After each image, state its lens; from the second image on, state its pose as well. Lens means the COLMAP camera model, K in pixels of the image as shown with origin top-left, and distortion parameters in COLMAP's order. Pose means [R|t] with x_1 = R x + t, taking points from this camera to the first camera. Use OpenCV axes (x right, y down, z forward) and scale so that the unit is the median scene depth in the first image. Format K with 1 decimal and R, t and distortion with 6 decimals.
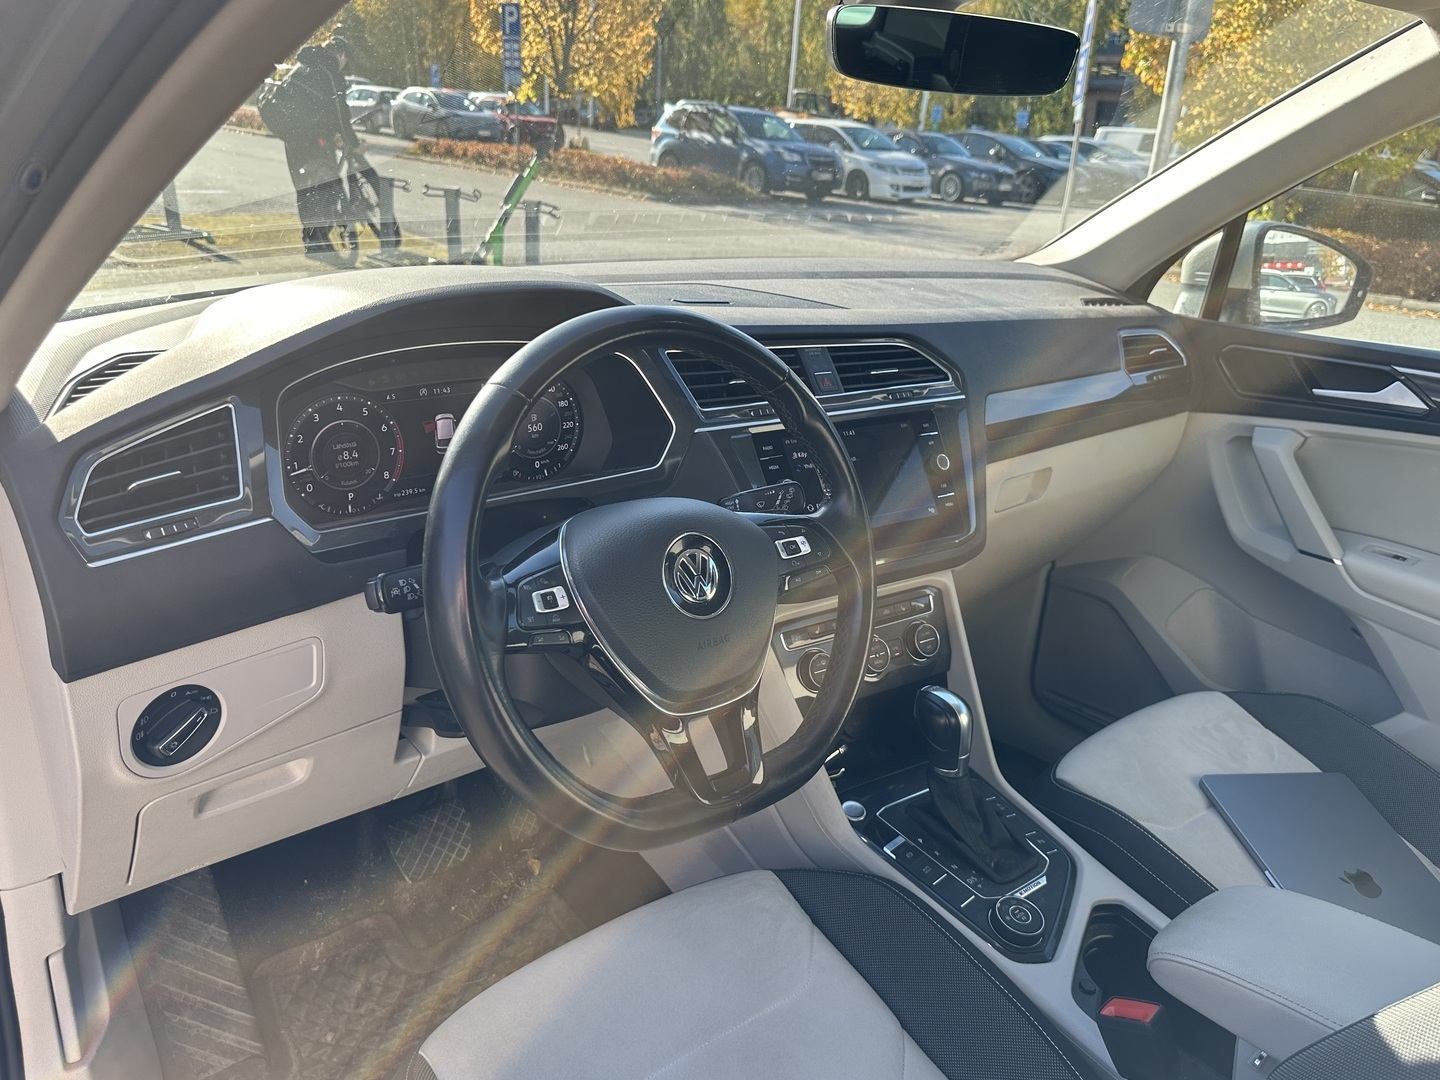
lens RADIAL K [[1227.5, 0, 720.0], [0, 1227.5, 540.0], [0, 0, 1]] dist [-0.000887, -0.012760]
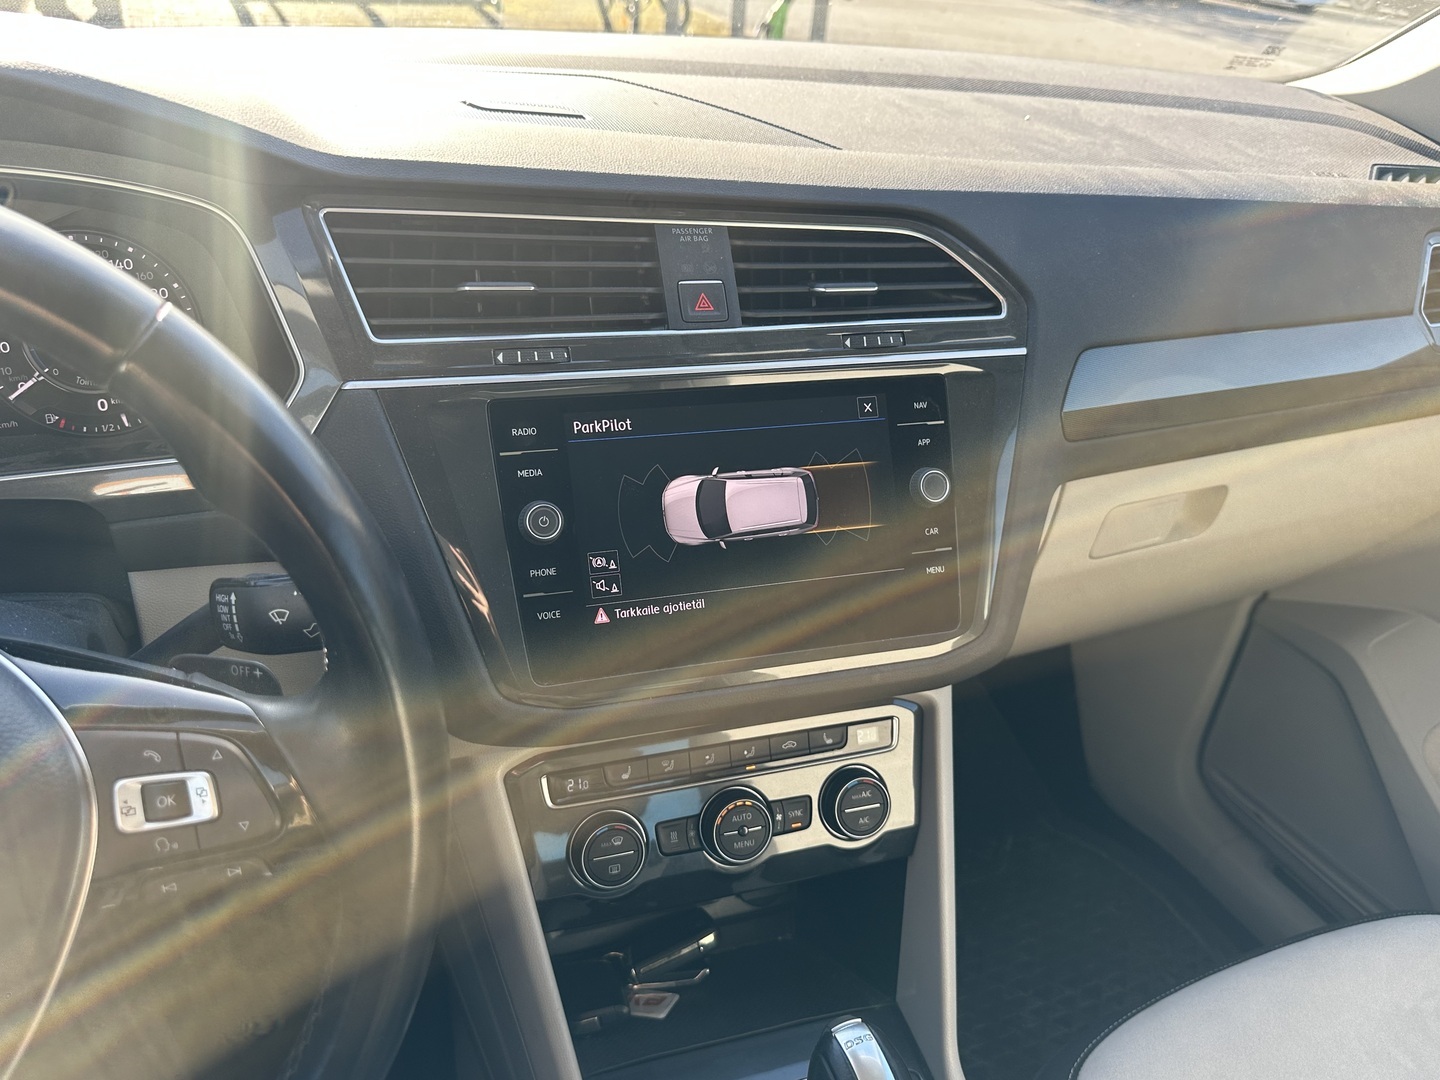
lens RADIAL K [[1227.5, 0, 720.0], [0, 1227.5, 540.0], [0, 0, 1]] dist [-0.000887, -0.012760]
pose [[0.959169, 0.162627, -0.231401, 0.204533], [-0.125102, 0.977717, 0.168578, -0.108886], [0.253660, -0.132747, 0.958141, 0.473130]]
